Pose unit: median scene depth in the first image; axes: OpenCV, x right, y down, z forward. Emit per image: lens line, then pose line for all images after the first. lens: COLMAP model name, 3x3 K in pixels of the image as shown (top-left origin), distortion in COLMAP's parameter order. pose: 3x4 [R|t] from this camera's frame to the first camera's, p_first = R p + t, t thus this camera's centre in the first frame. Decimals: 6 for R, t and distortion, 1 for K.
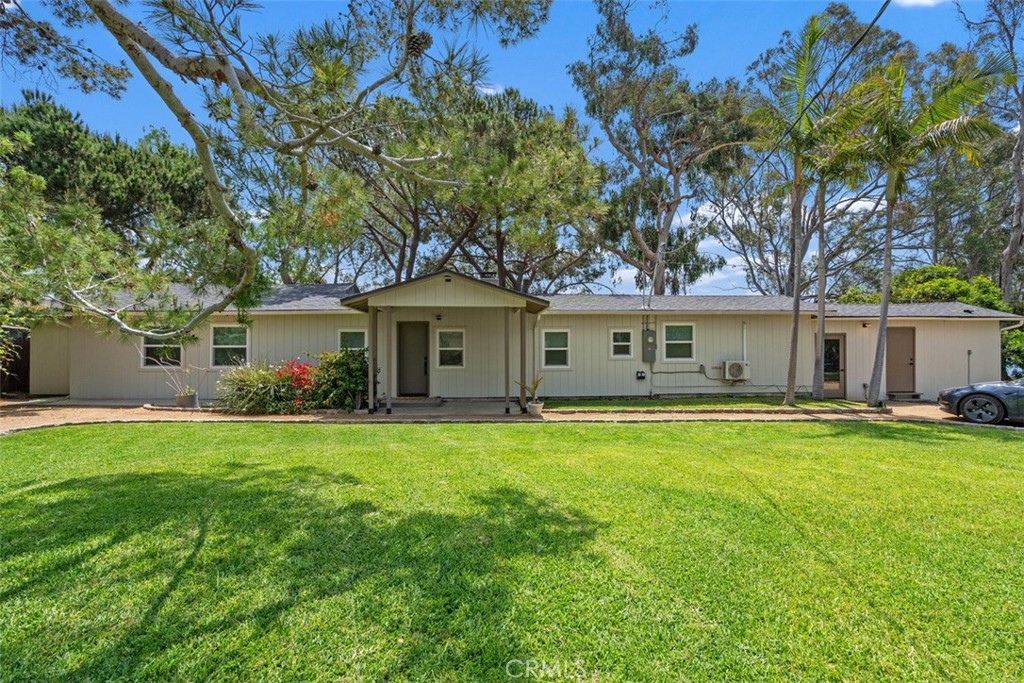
lens RADIAL K [[464.4, 0, 512.3], [0, 464.4, 341.5], [0, 0, 1]] dist [-0.019232, -0.000890]
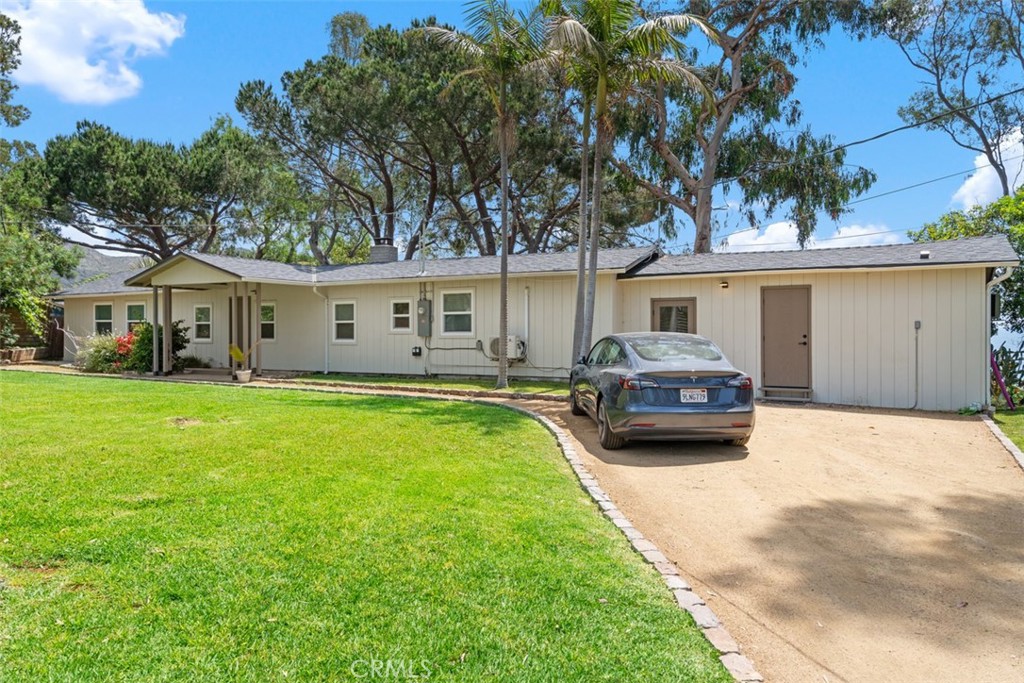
lens RADIAL K [[729.0, 0, 511.5], [0, 729.0, 339.7], [0, 0, 1]] dist [-0.000733, 0.003678]
pose [[0.829977, 0.009291, -0.557720, 1.200200], [0.010152, 0.999444, 0.031757, 0.008604], [0.557705, -0.032019, 0.829421, -0.054786]]
